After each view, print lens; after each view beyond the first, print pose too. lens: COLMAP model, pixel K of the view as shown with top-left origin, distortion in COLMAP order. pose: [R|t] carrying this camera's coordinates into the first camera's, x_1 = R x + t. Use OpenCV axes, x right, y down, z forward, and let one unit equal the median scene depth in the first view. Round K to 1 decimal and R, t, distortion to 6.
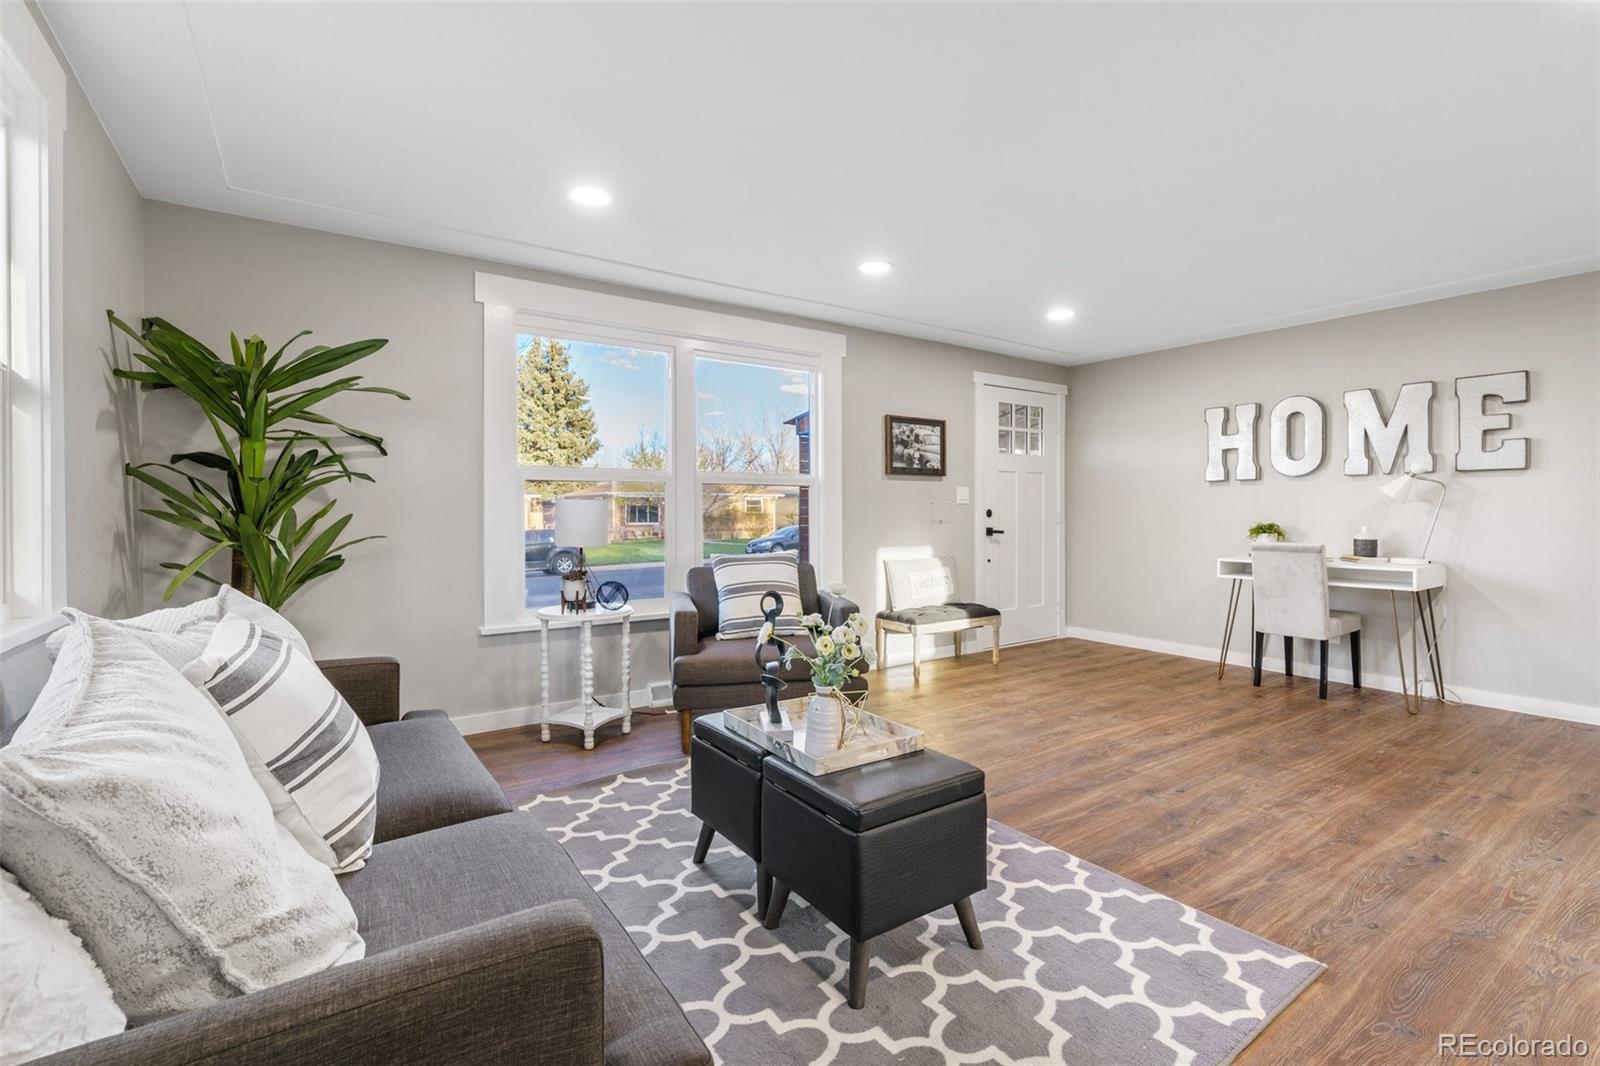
lens RADIAL K [[720.1, 0, 806.3], [0, 720.1, 528.8], [0, 0, 1]] dist [-0.008902, 0.000442]
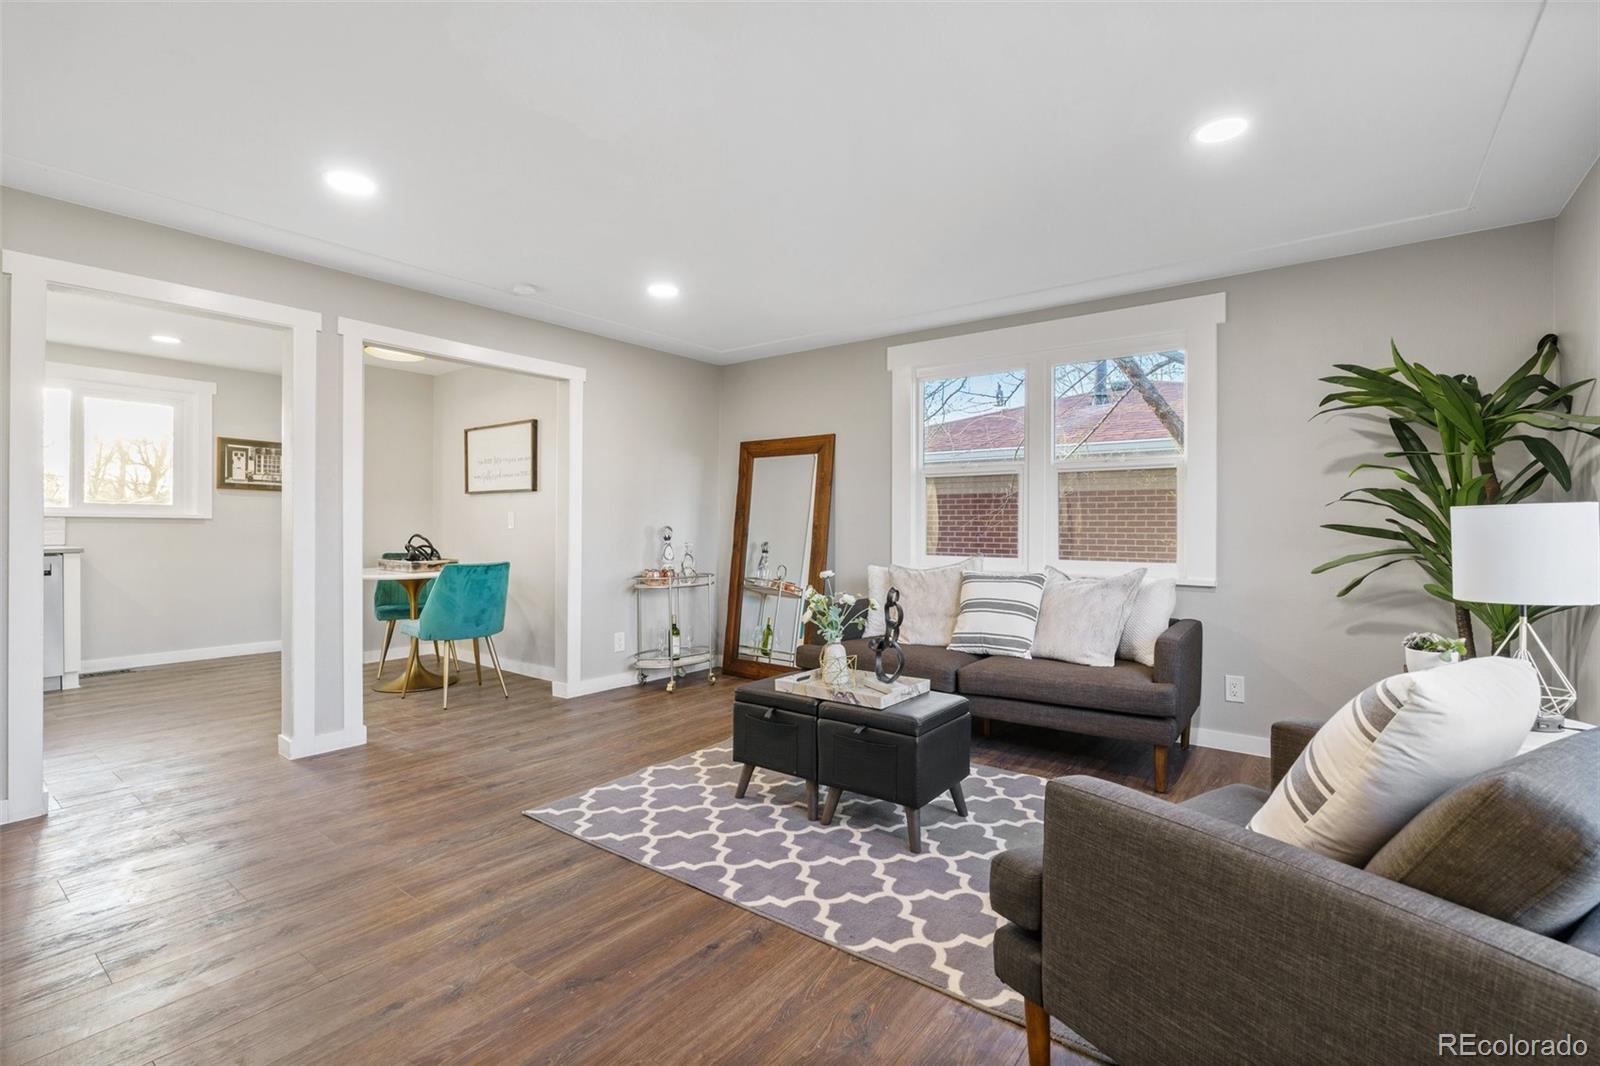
lens RADIAL K [[720.1, 0, 806.3], [0, 720.1, 528.8], [0, 0, 1]] dist [-0.008902, 0.000442]
pose [[-0.947863, -0.002566, -0.318668, 0.262161], [-0.011974, 0.999548, 0.027567, -0.027665], [0.318454, 0.029945, -0.947465, 1.100880]]
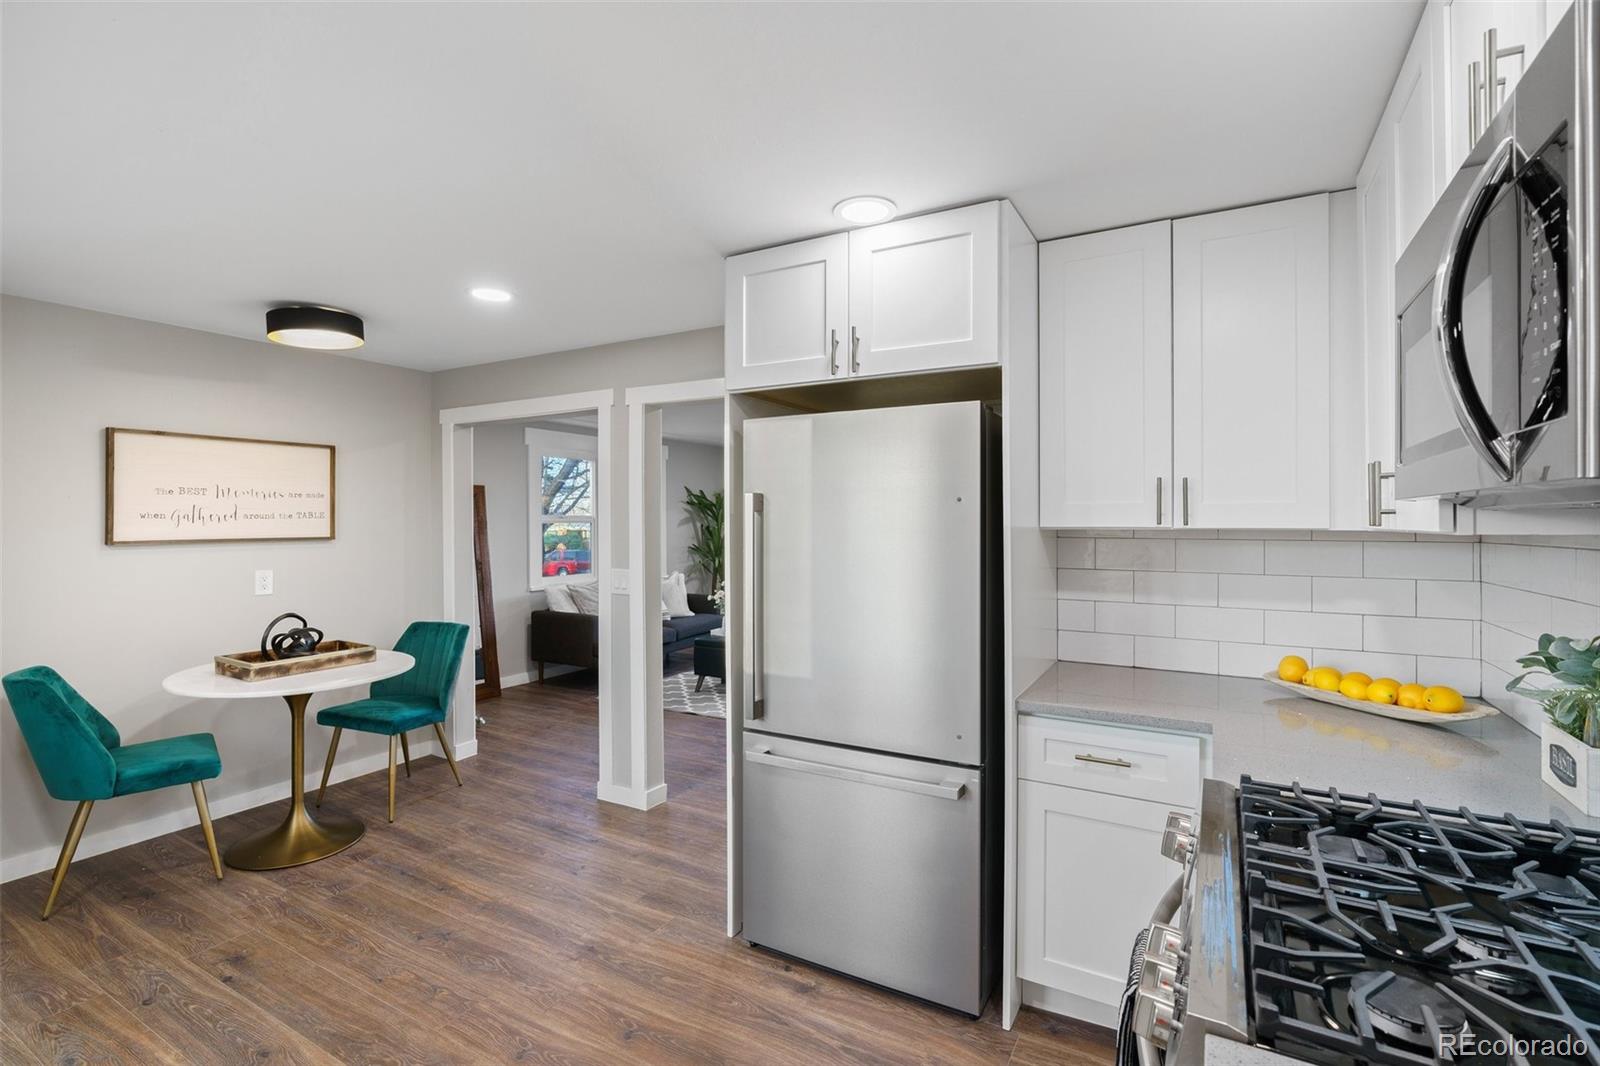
lens RADIAL K [[729.5, 0, 798.3], [0, 729.5, 514.7], [0, 0, 1]] dist [-0.011545, -0.000263]
pose [[0.435900, -0.004694, -0.899983, 1.415880], [-0.020452, 0.999677, -0.015119, -0.082936], [0.899762, 0.024997, 0.435663, -0.074194]]
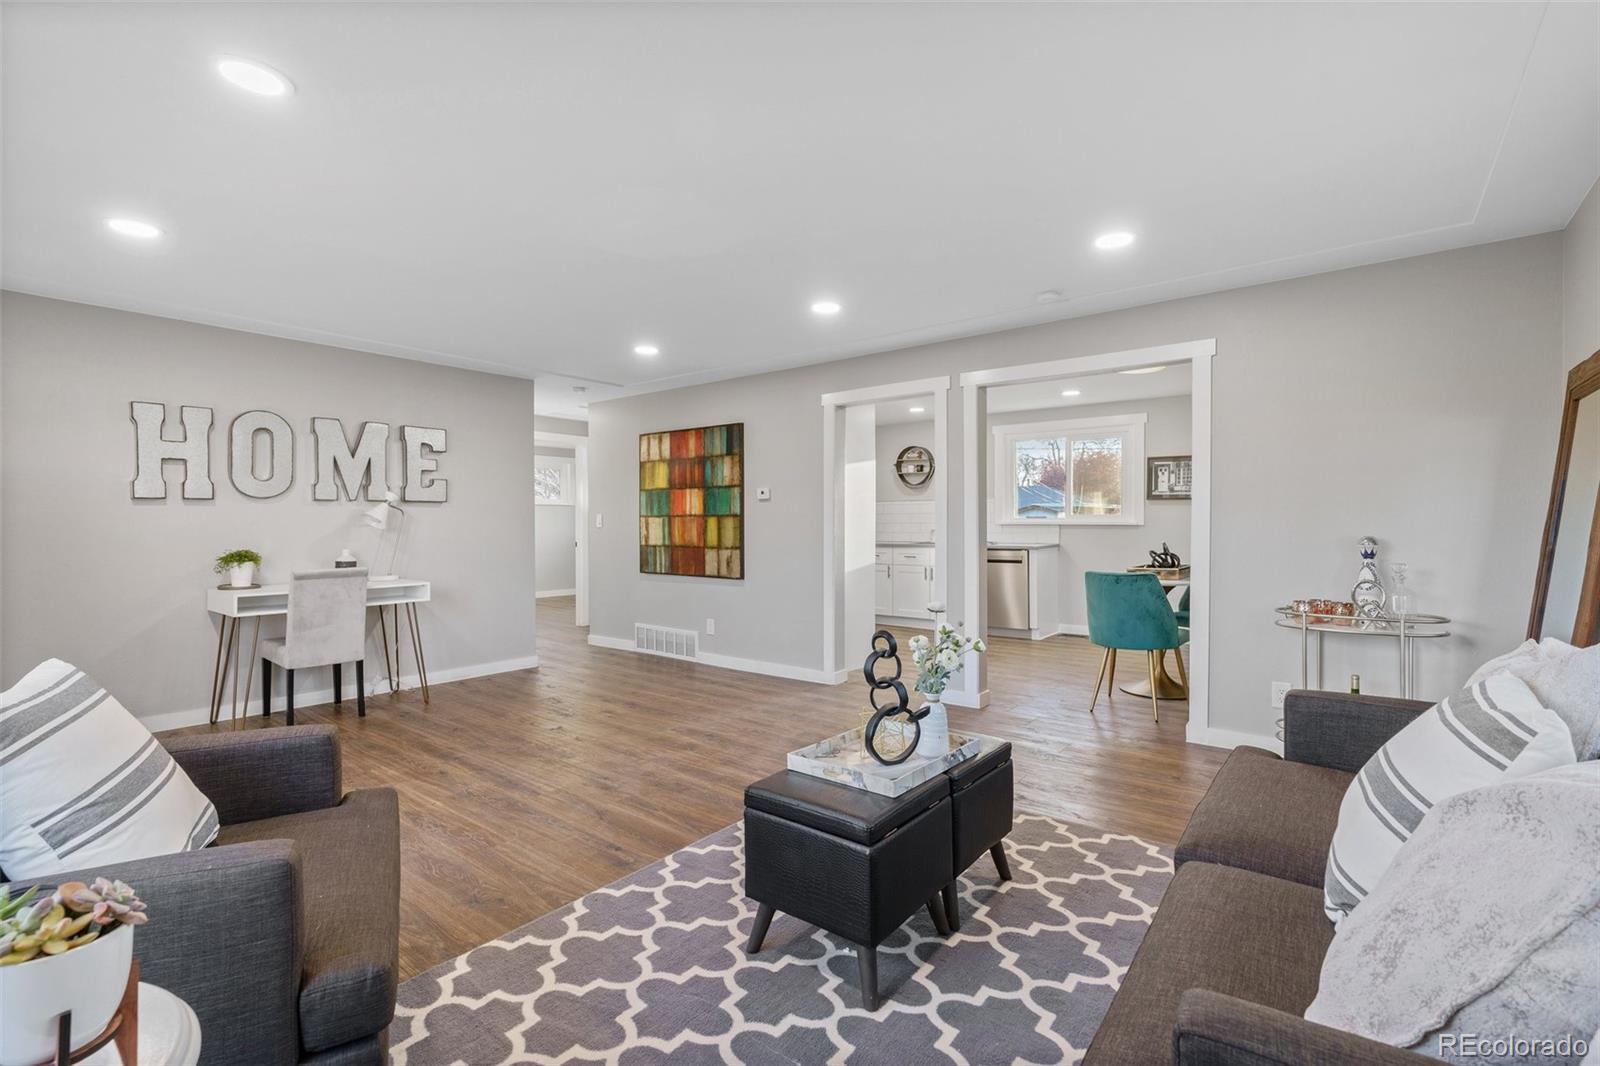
lens RADIAL K [[720.1, 0, 806.3], [0, 720.1, 528.8], [0, 0, 1]] dist [-0.008902, 0.000442]
pose [[-0.295293, -0.005476, 0.955391, -0.458989], [0.026869, 0.999540, 0.014033, -0.031275], [-0.955029, 0.029815, -0.295010, 0.684584]]
